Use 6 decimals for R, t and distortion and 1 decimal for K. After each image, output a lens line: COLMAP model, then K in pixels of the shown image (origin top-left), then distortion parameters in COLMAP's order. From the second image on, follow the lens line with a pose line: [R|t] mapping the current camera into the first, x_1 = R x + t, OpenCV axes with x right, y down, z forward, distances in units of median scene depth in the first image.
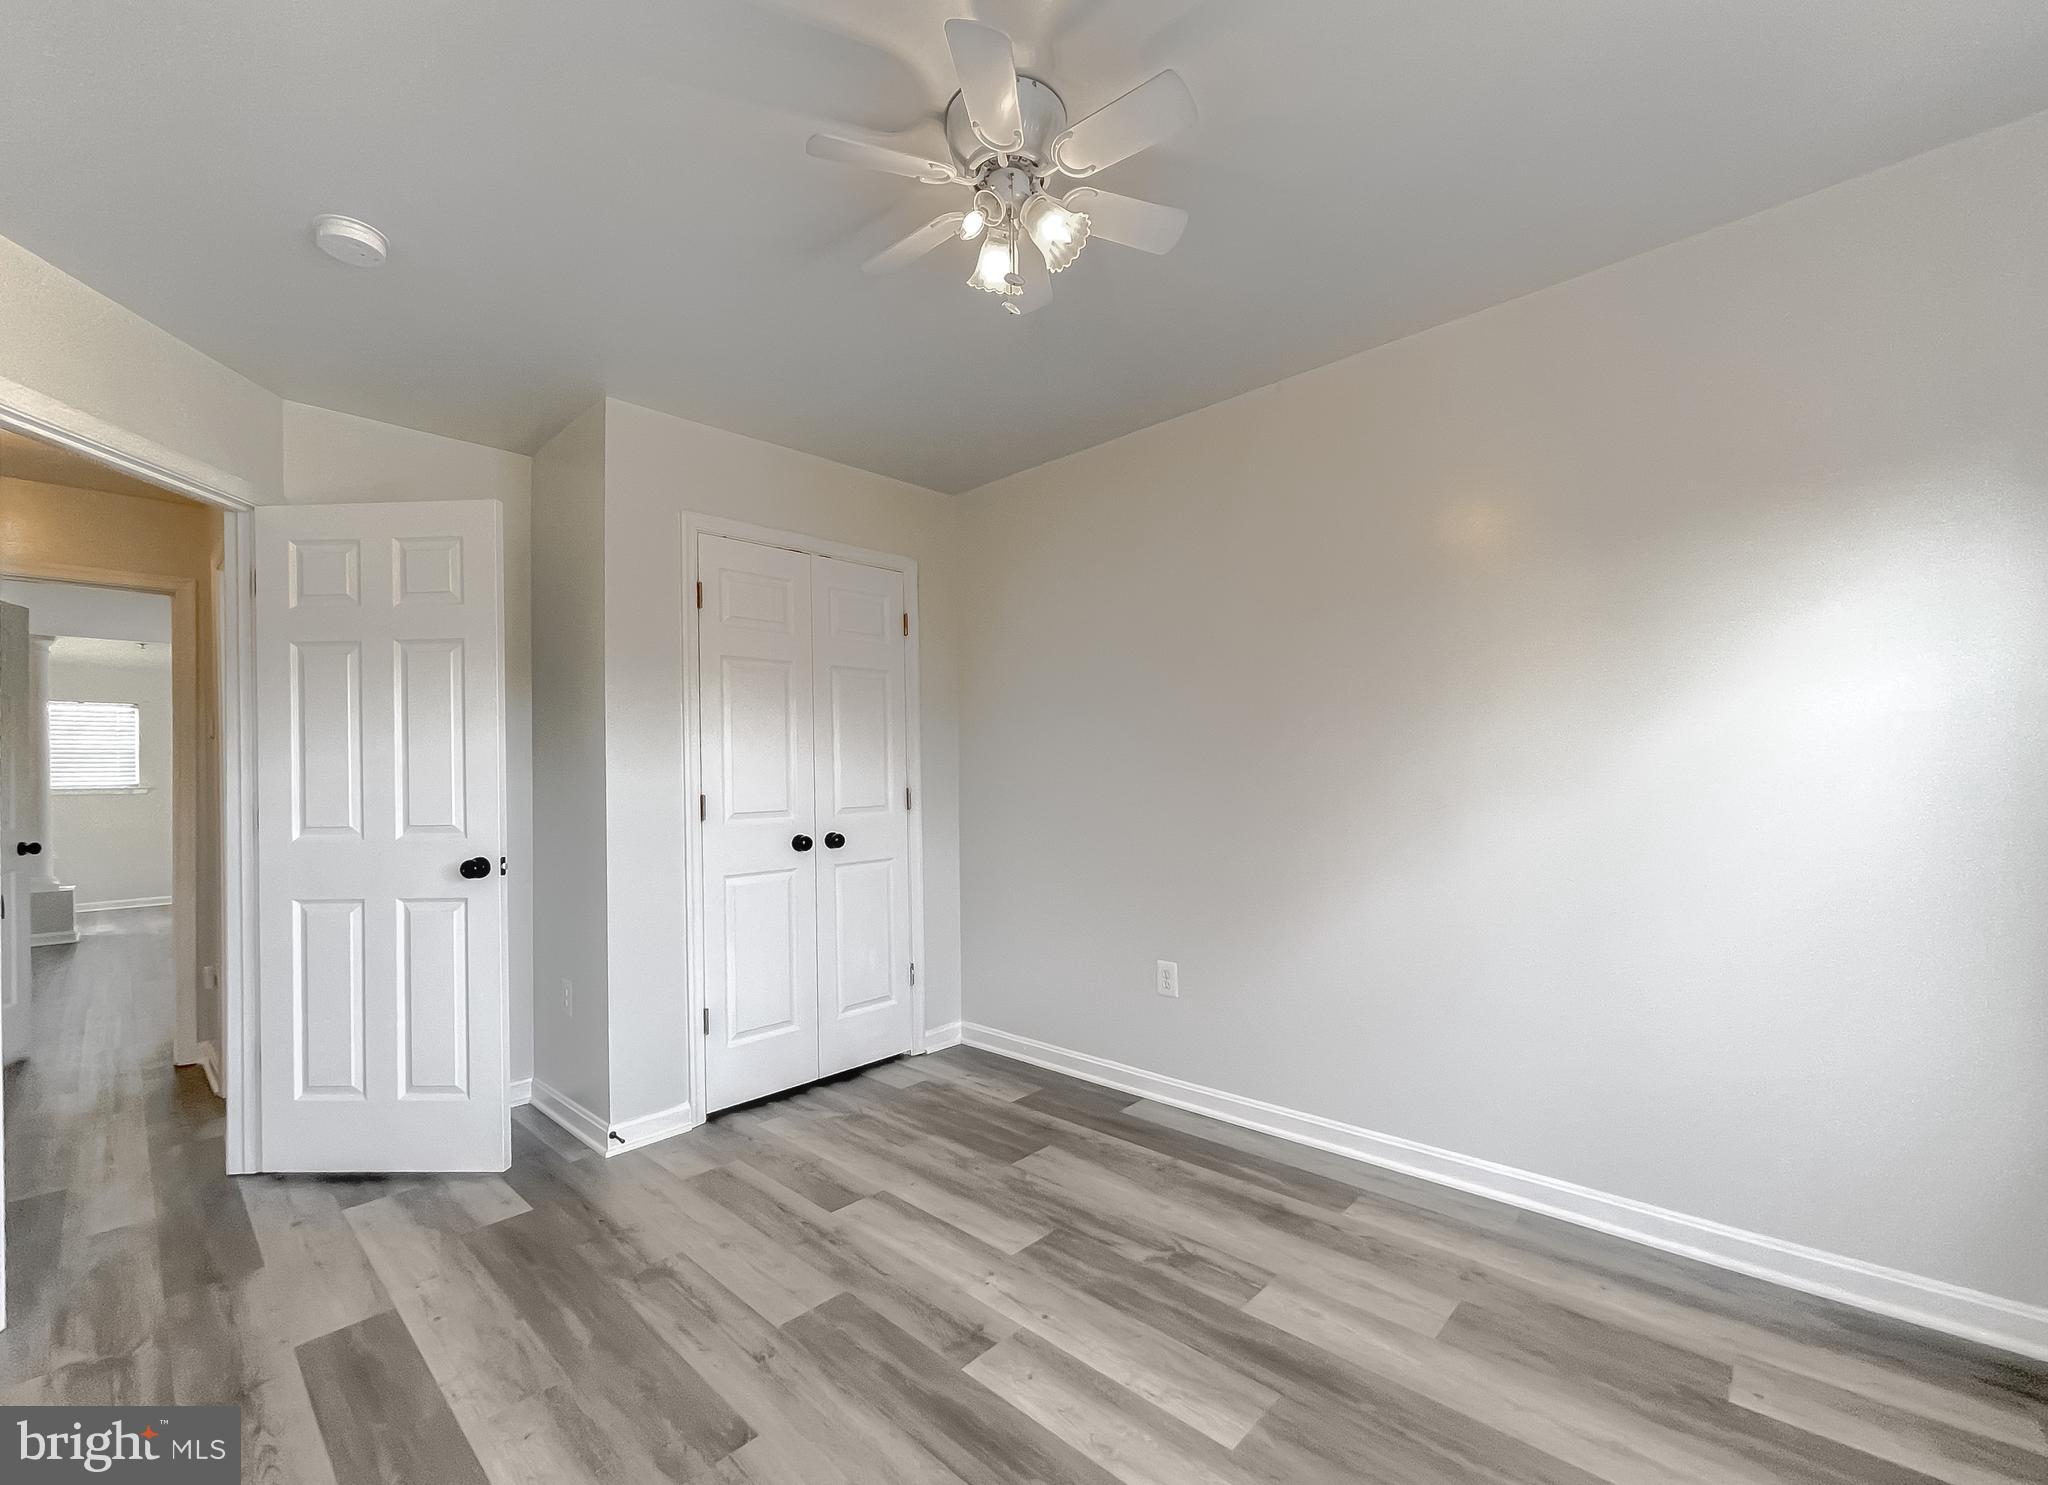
lens RADIAL K [[870.9, 0, 988.3], [0, 870.9, 773.4], [0, 0, 1]] dist [-0.006071, 0.000697]
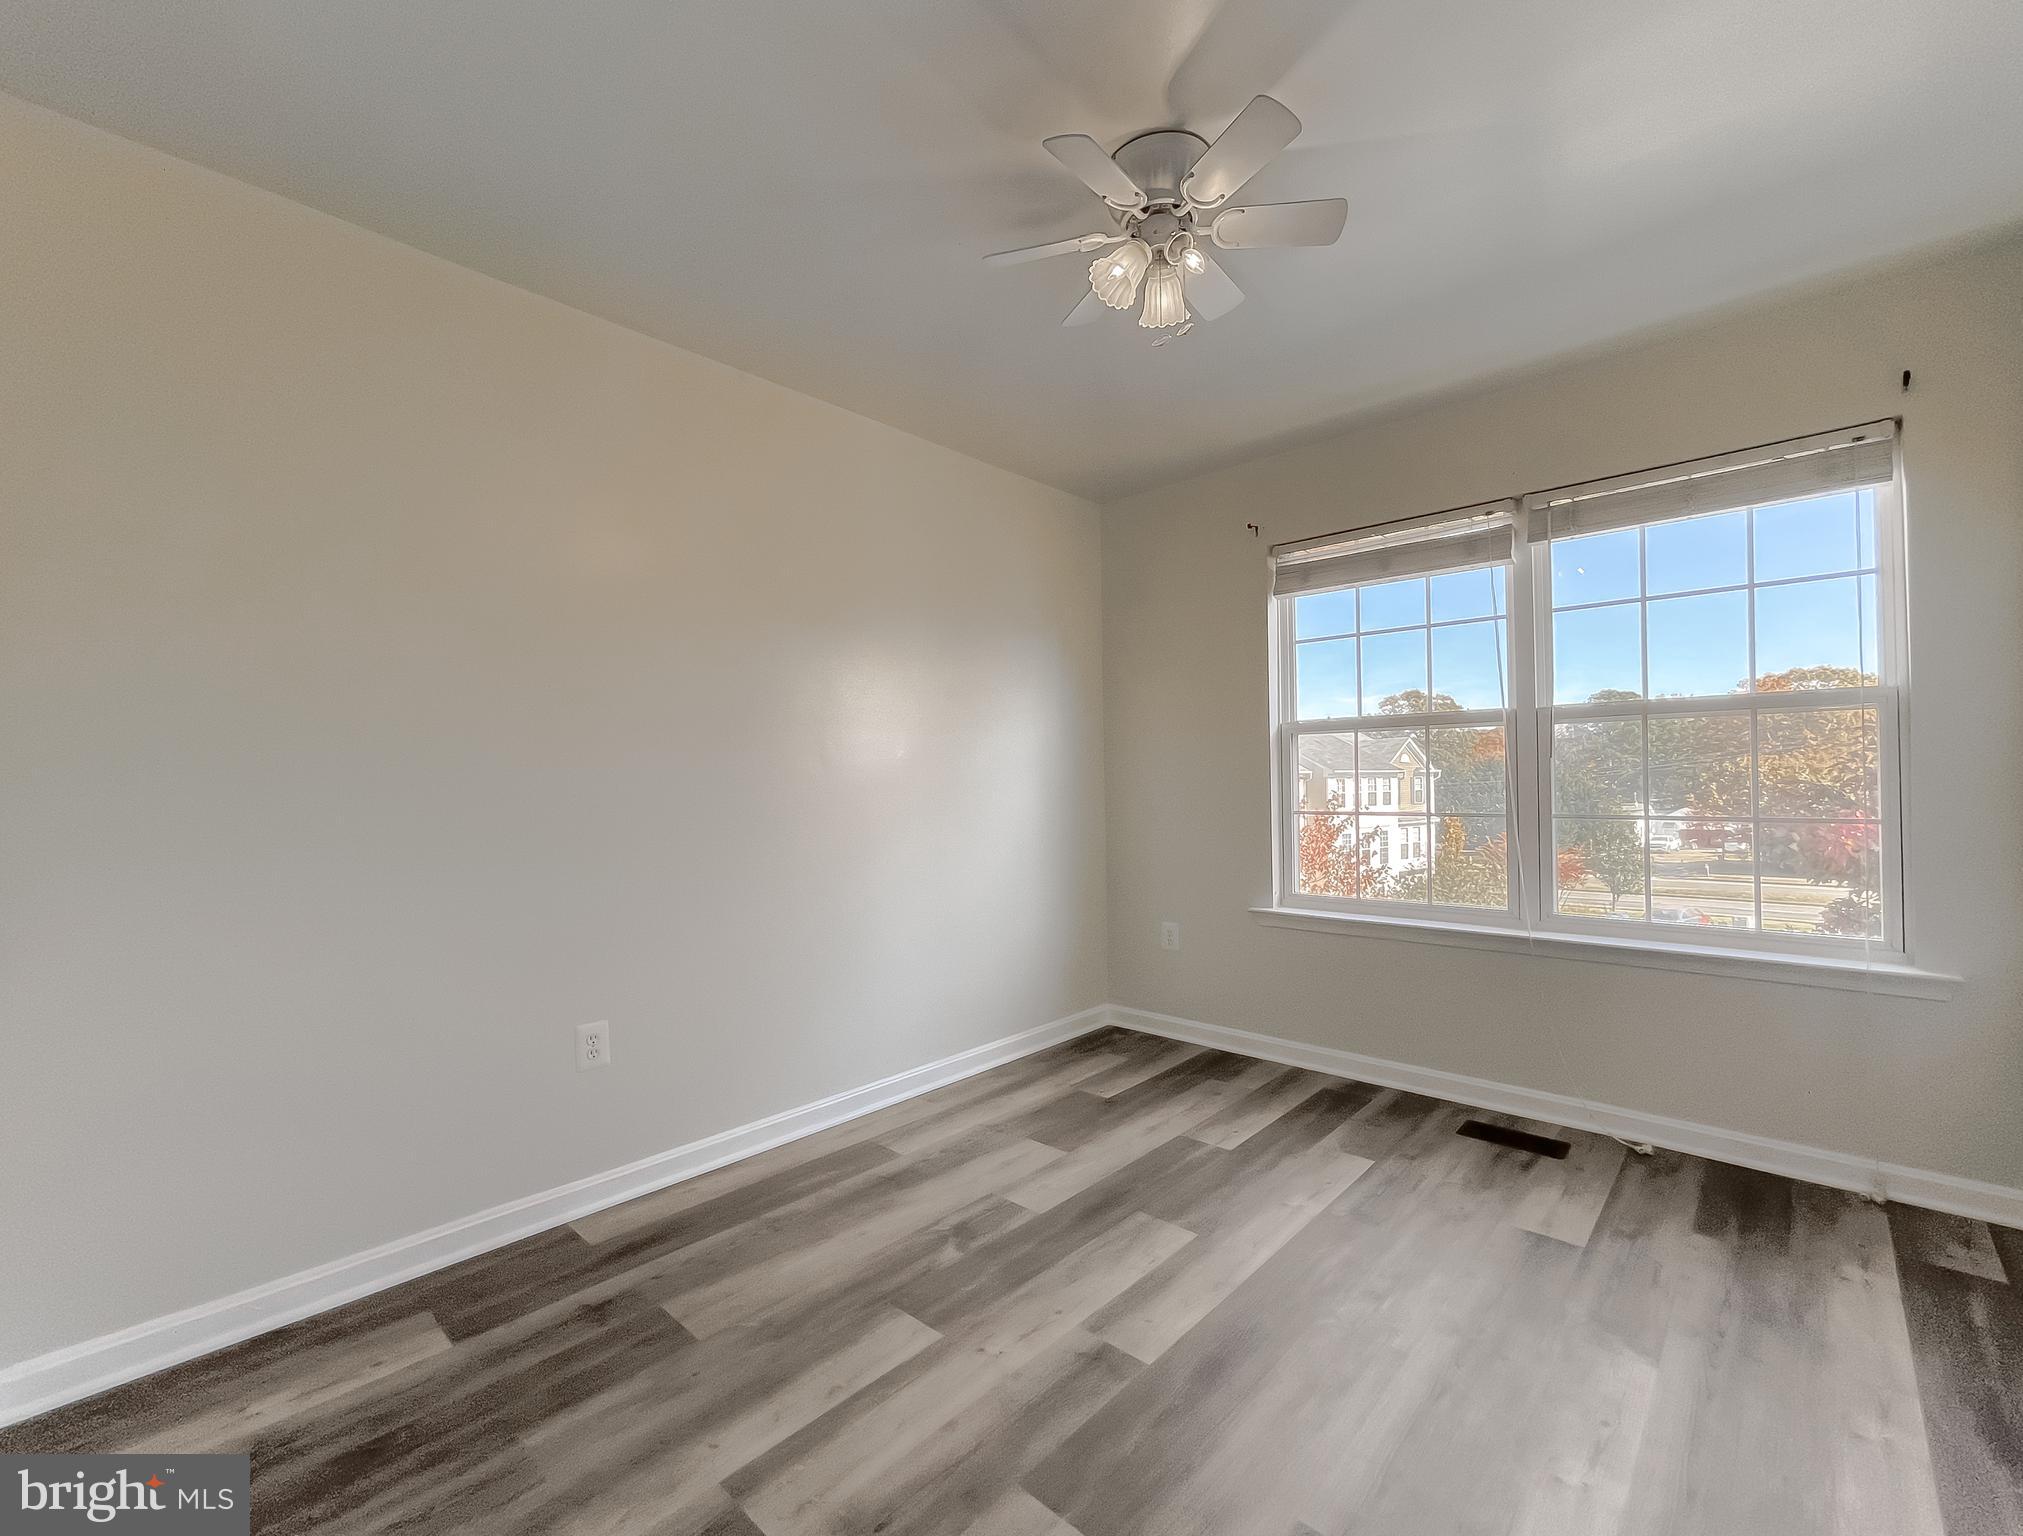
lens RADIAL K [[867.2, 0, 1021.9], [0, 867.2, 775.1], [0, 0, 1]] dist [0.000158, 0.000209]
pose [[-0.049928, 0.032576, 0.998221, -0.724548], [0.009688, 0.999437, -0.032131, 0.039439], [-0.998706, 0.008066, -0.050215, 0.846616]]
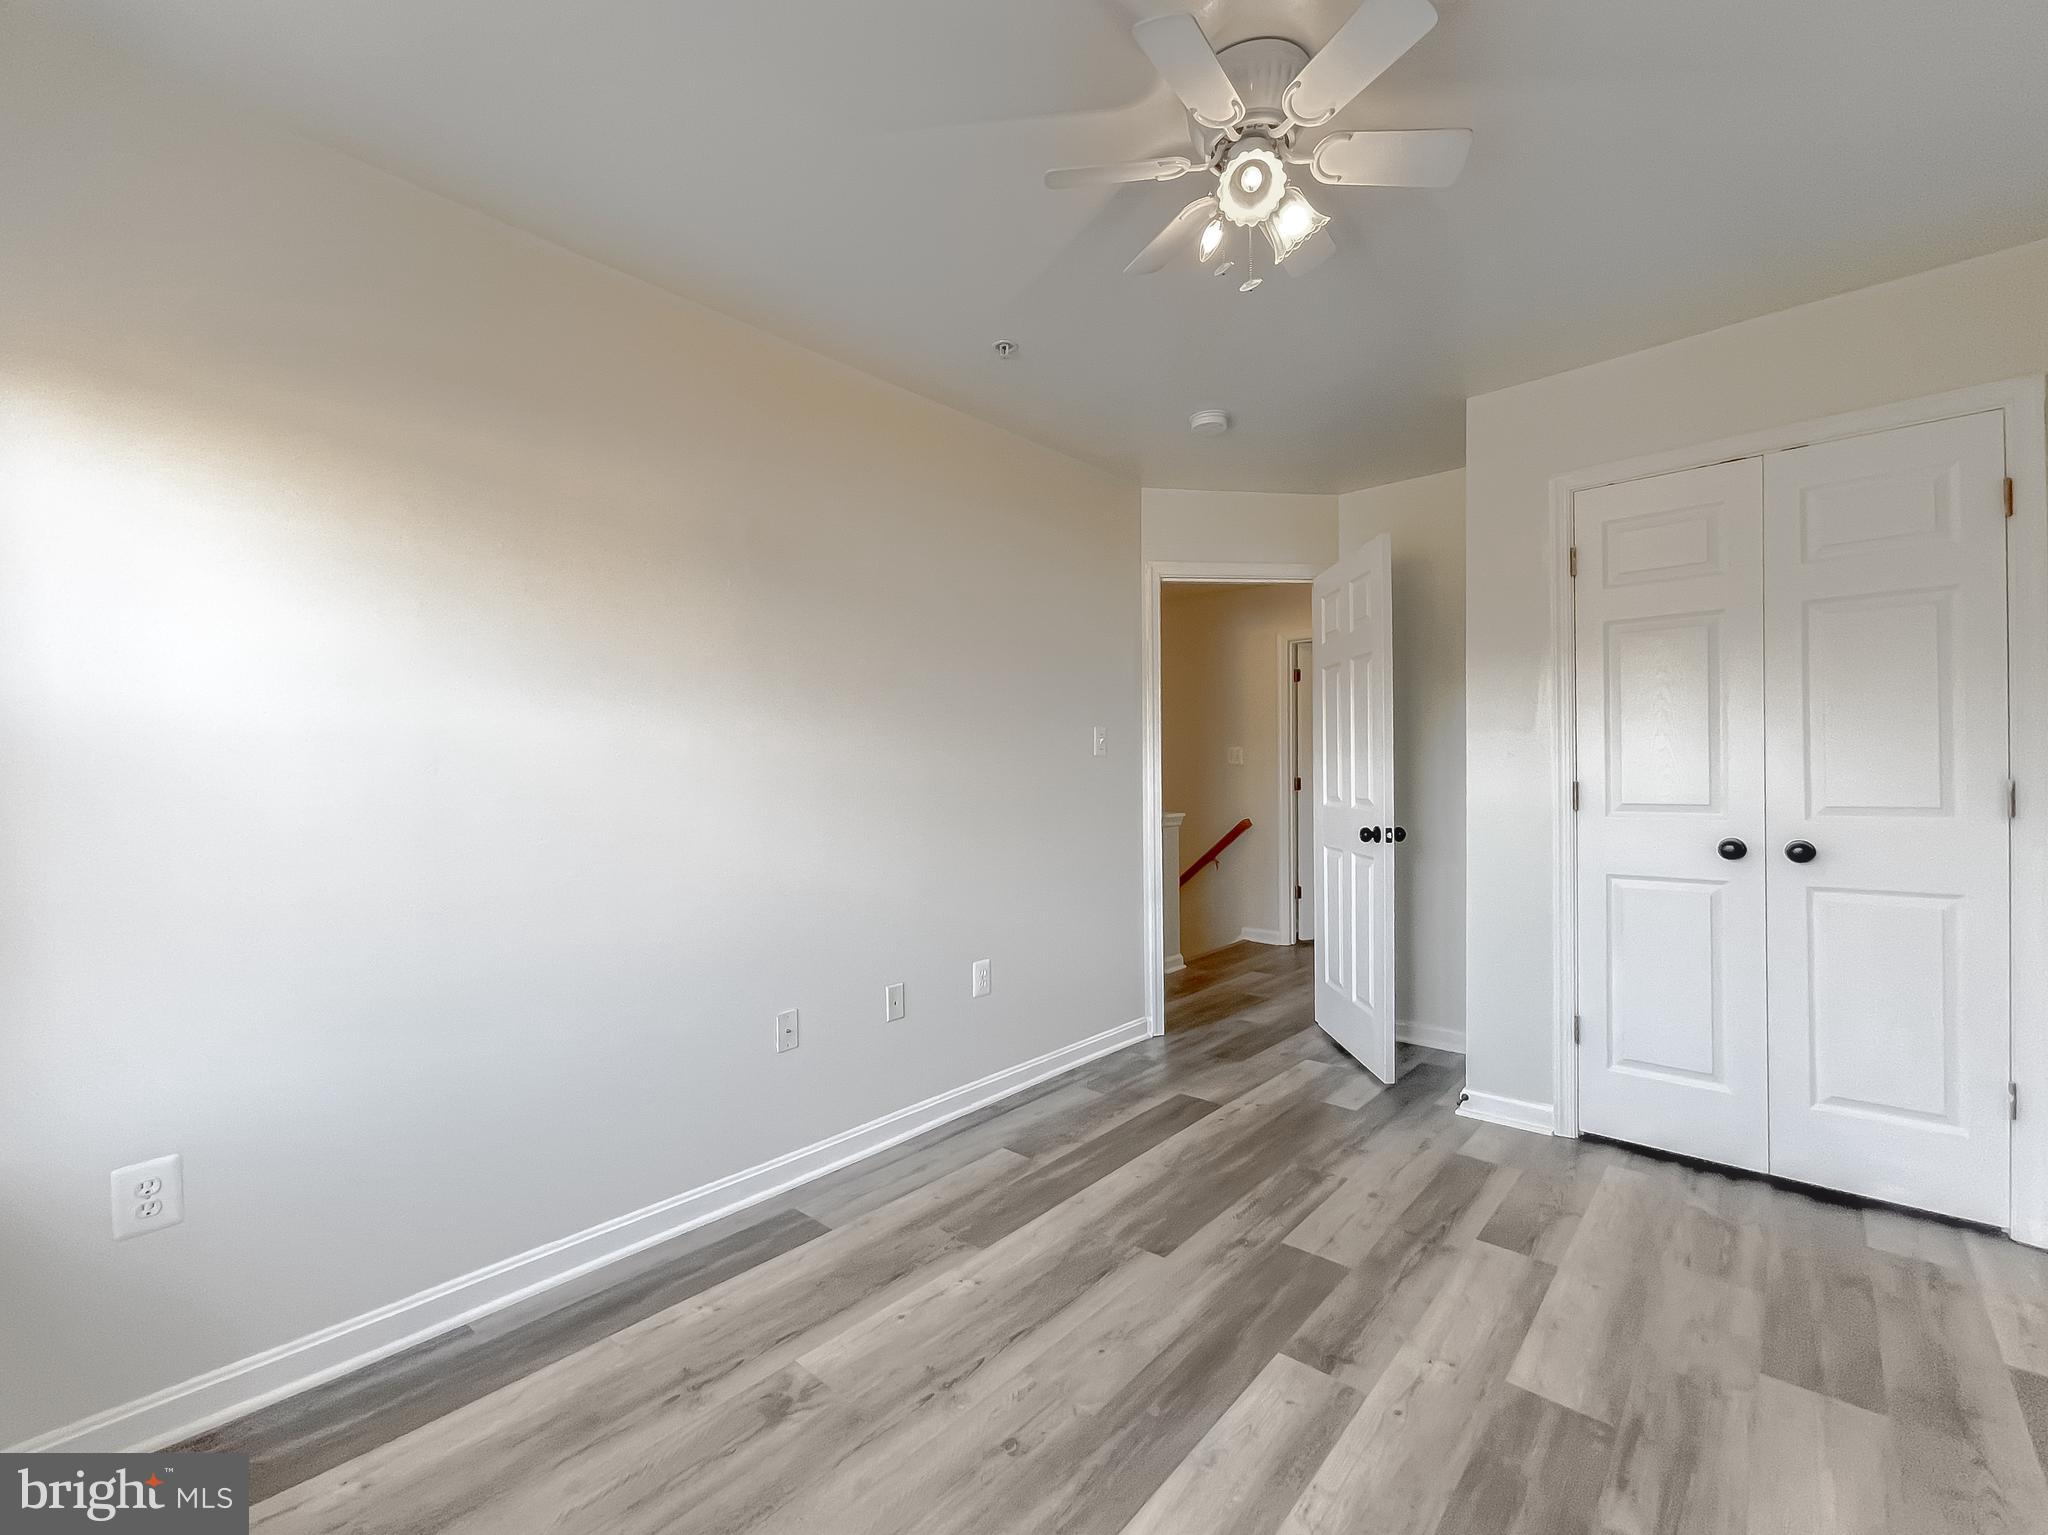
lens RADIAL K [[852.0, 0, 1019.6], [0, 852.0, 778.6], [0, 0, 1]] dist [-0.001462, 0.000382]
pose [[0.039408, 0.023183, -0.998954, 0.667931], [0.012751, 0.999638, 0.023702, -0.008452], [0.999142, -0.013672, 0.039099, 0.476798]]
